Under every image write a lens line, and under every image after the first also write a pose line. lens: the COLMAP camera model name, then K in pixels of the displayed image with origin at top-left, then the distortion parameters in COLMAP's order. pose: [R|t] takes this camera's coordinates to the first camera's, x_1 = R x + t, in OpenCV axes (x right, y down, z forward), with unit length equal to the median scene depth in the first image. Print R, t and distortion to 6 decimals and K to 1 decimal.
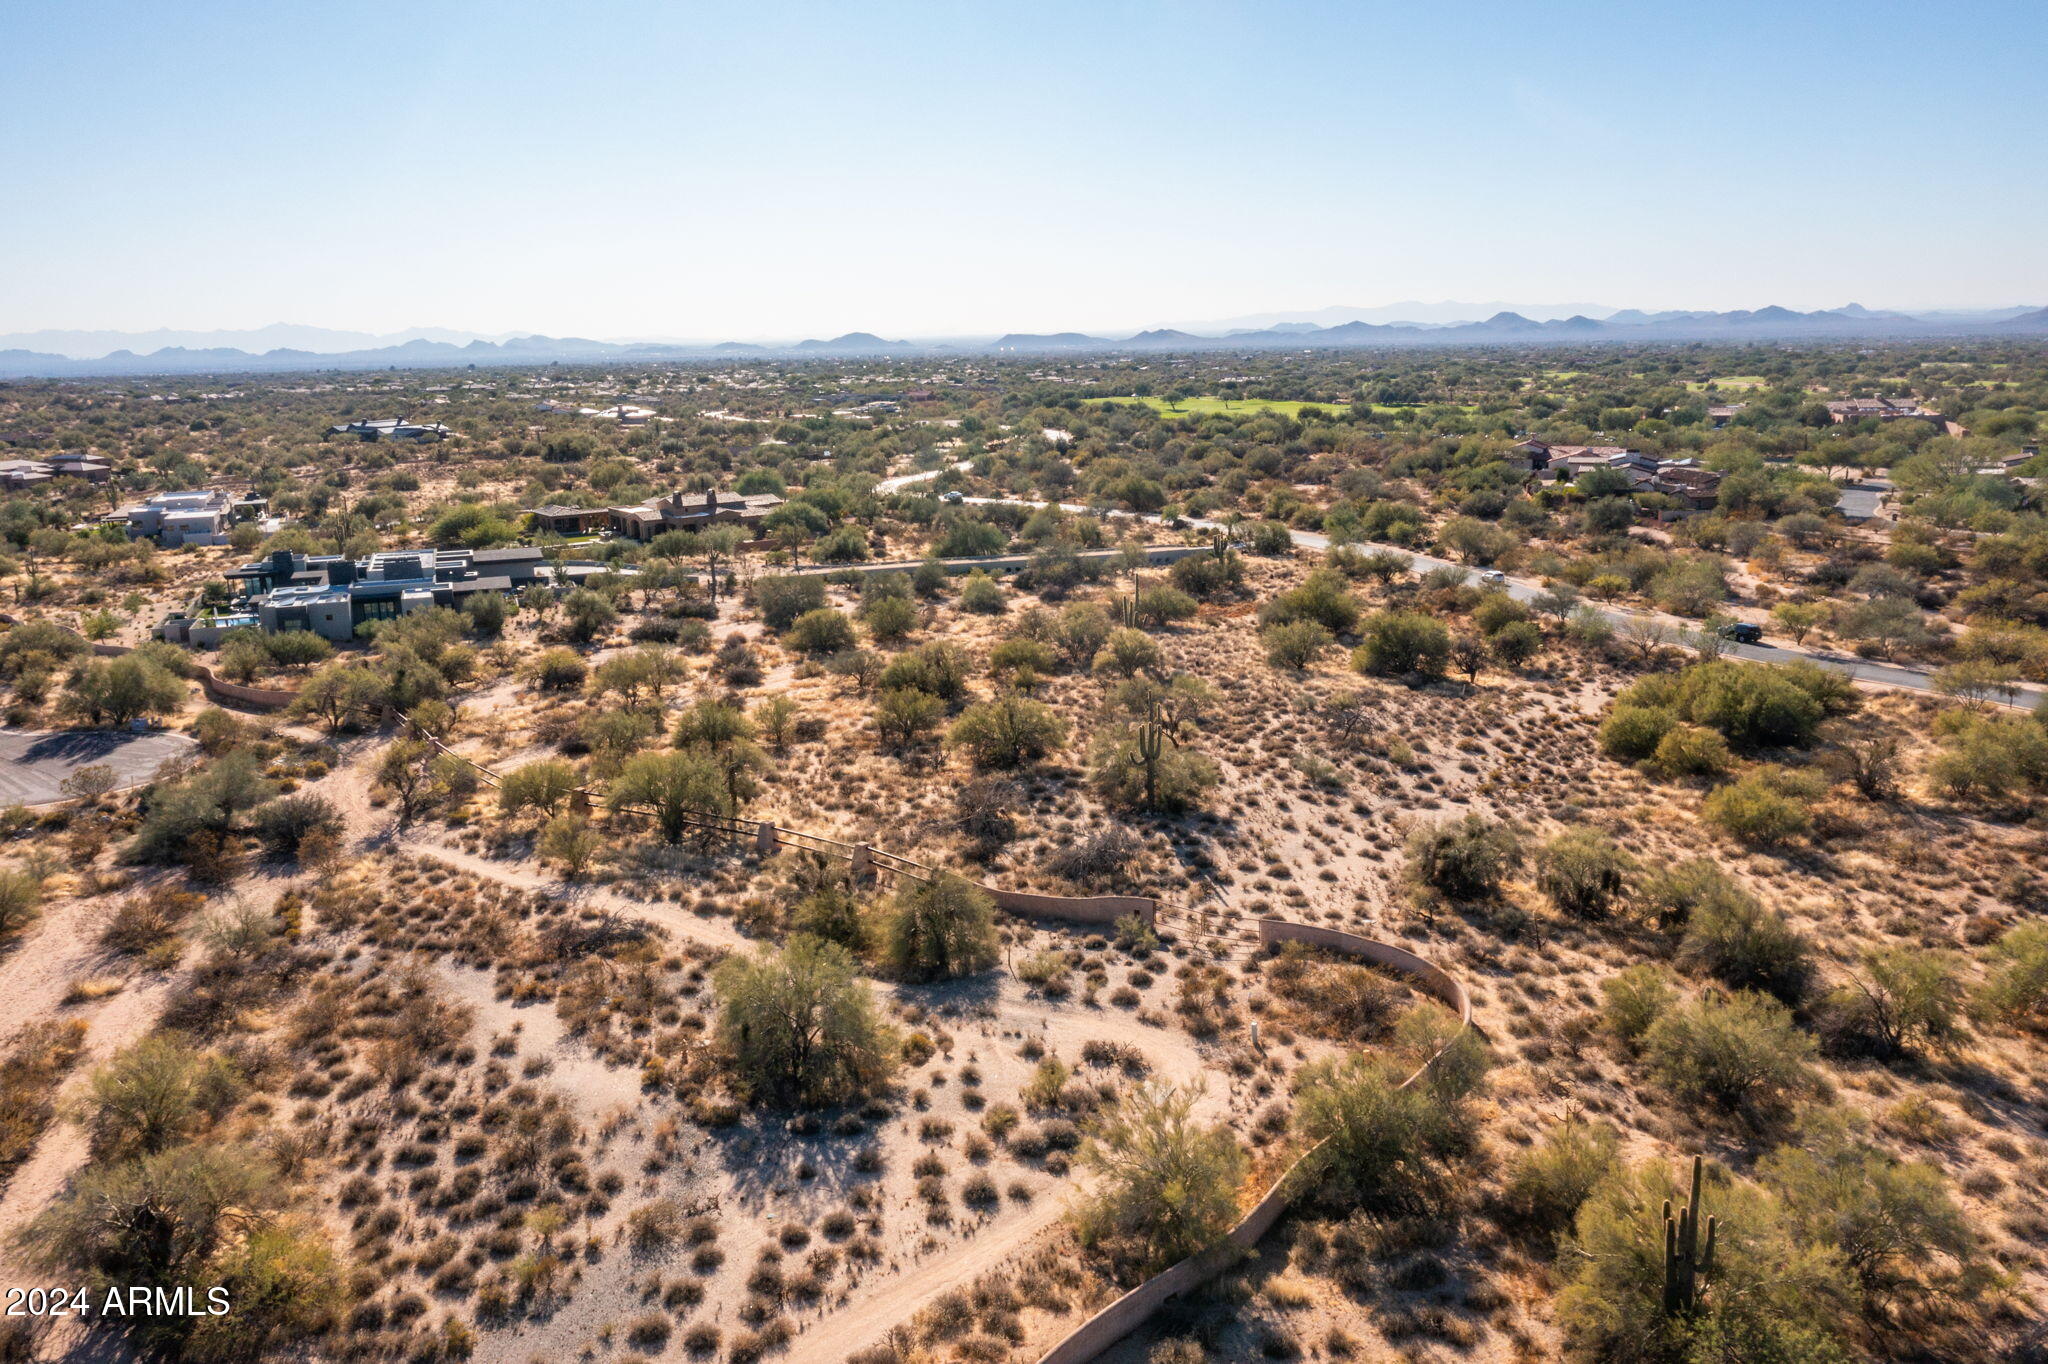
lens RADIAL K [[1612.5, 0, 1024.0], [0, 1612.5, 682.0], [0, 0, 1]] dist [-0.003646, 0.001040]
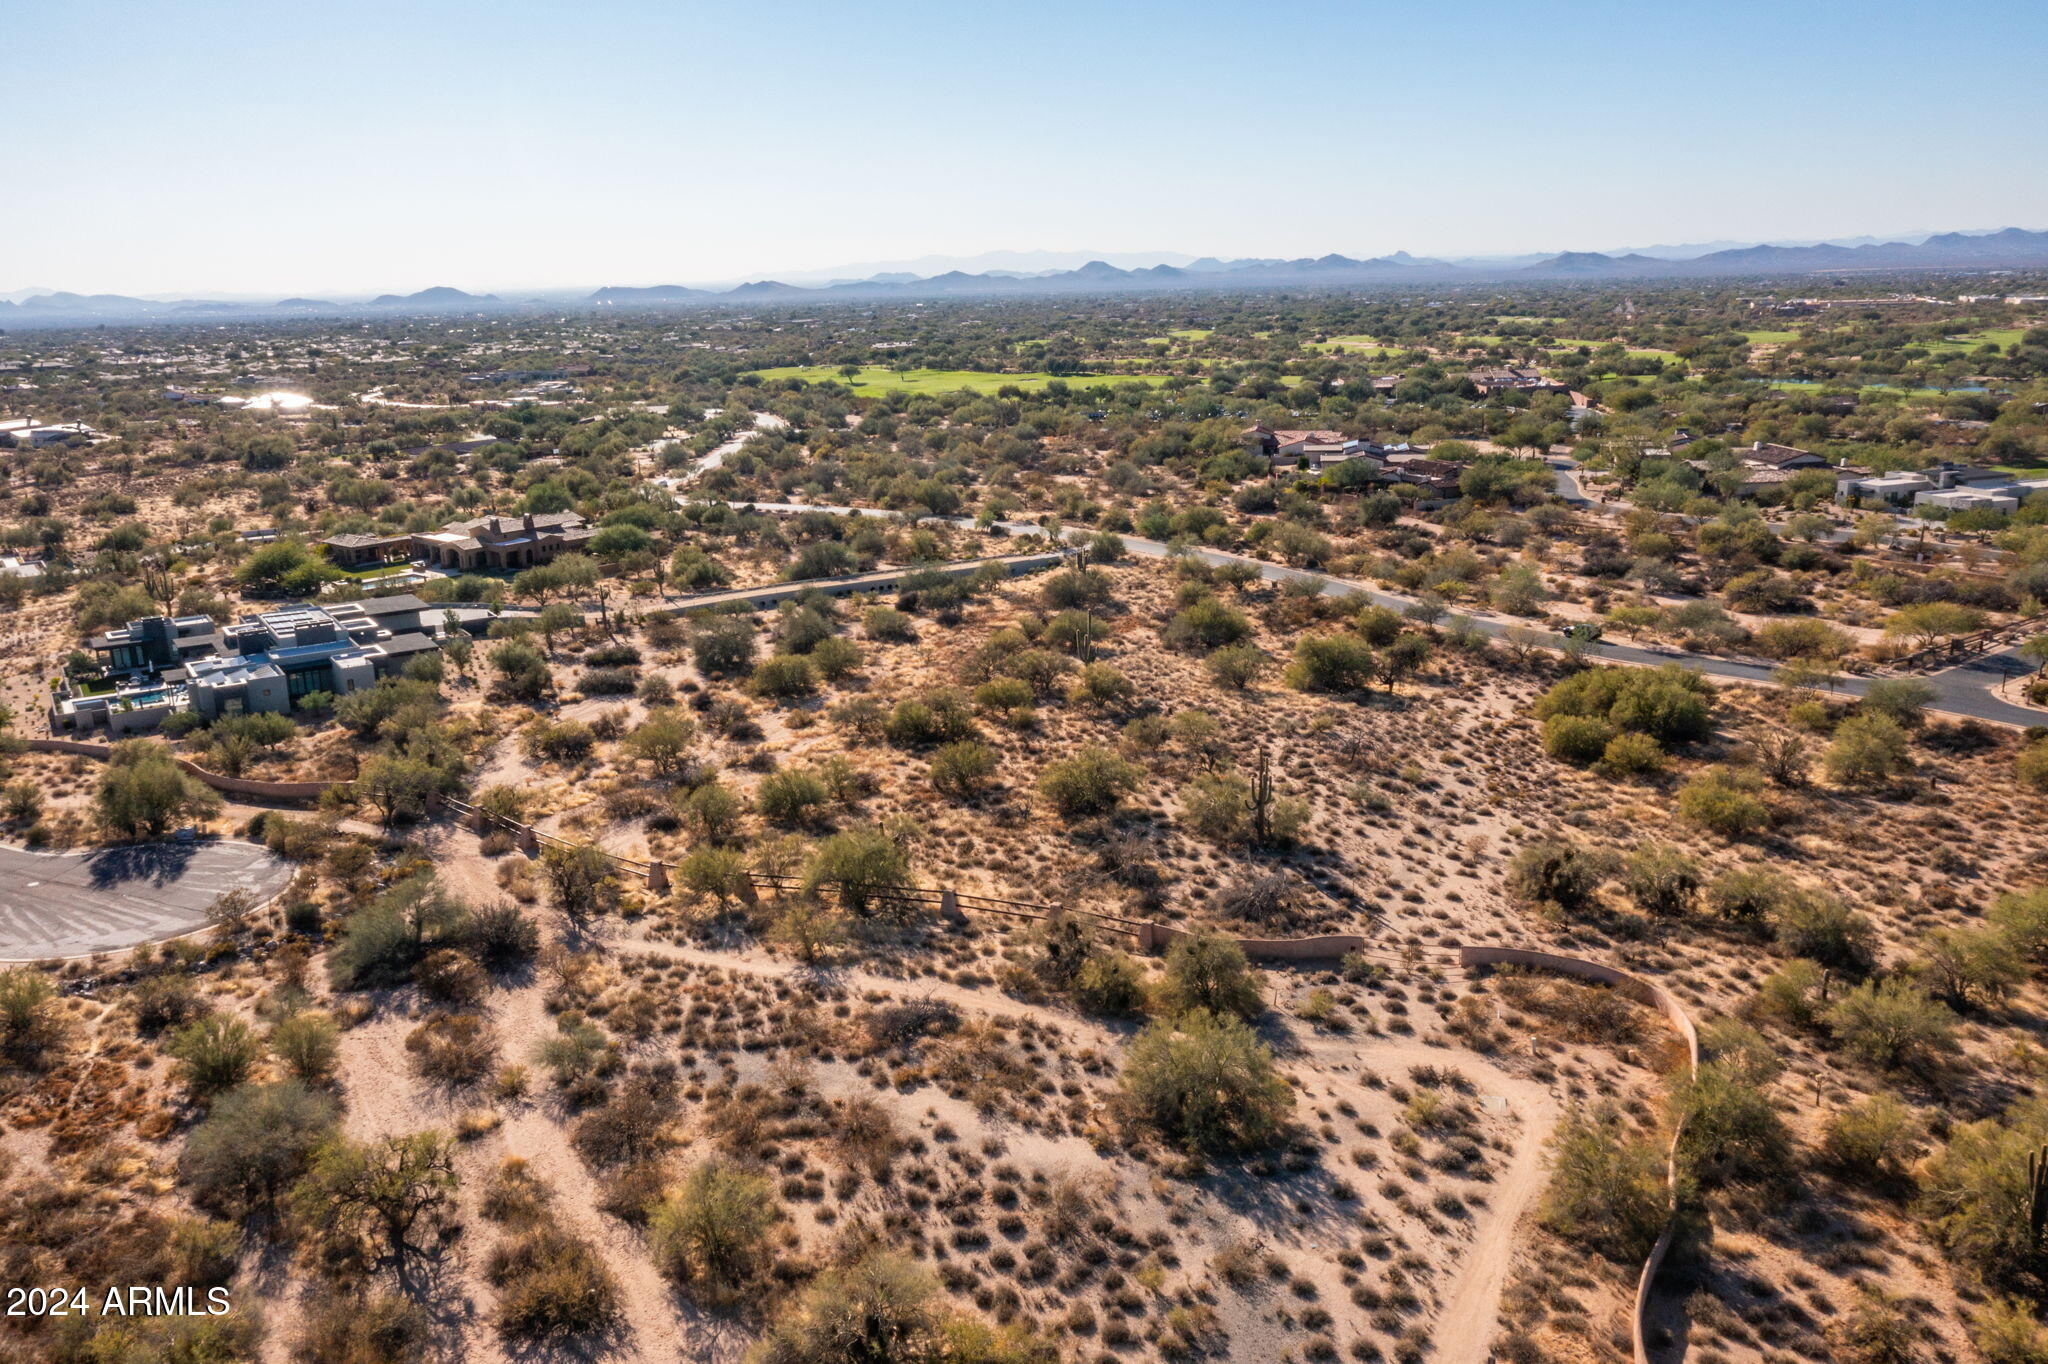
lens RADIAL K [[1603.8, 0, 1024.0], [0, 1603.8, 682.0], [0, 0, 1]] dist [-0.006274, 0.009051]
pose [[0.970862, -0.065683, 0.230462, -0.368026], [0.058541, 0.997573, 0.037700, -0.099157], [-0.232379, -0.023110, 0.972351, -0.093314]]
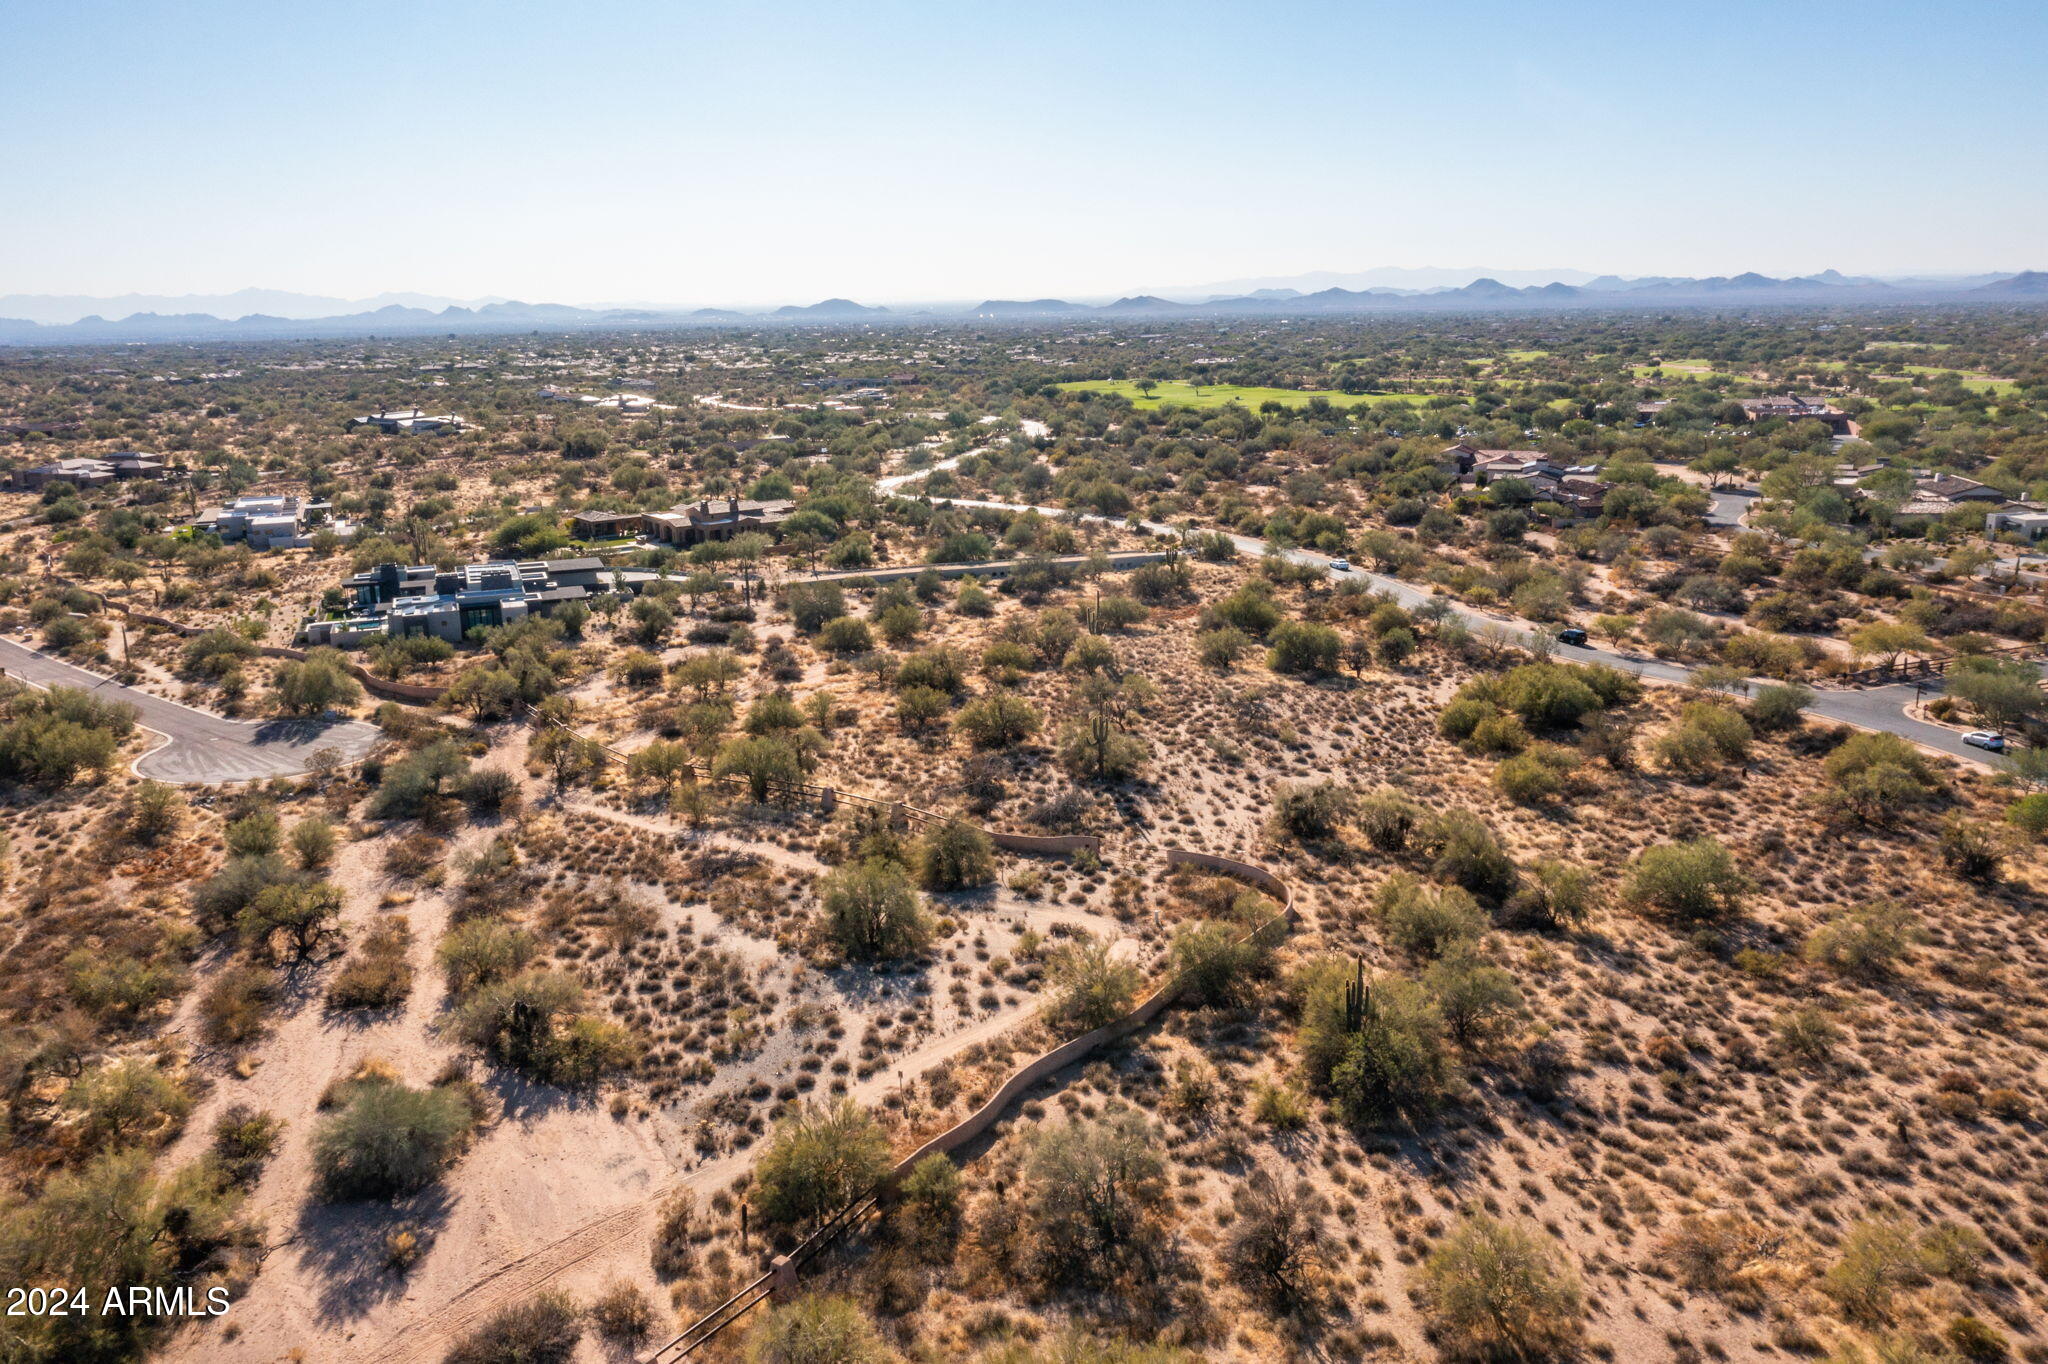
lens RADIAL K [[1612.5, 0, 1024.0], [0, 1612.5, 682.0], [0, 0, 1]] dist [-0.003646, 0.001040]
pose [[0.999921, -0.002440, 0.012314, -0.005791], [0.002187, 0.999786, 0.020559, -0.034628], [-0.012361, -0.020531, 0.999713, -0.421100]]
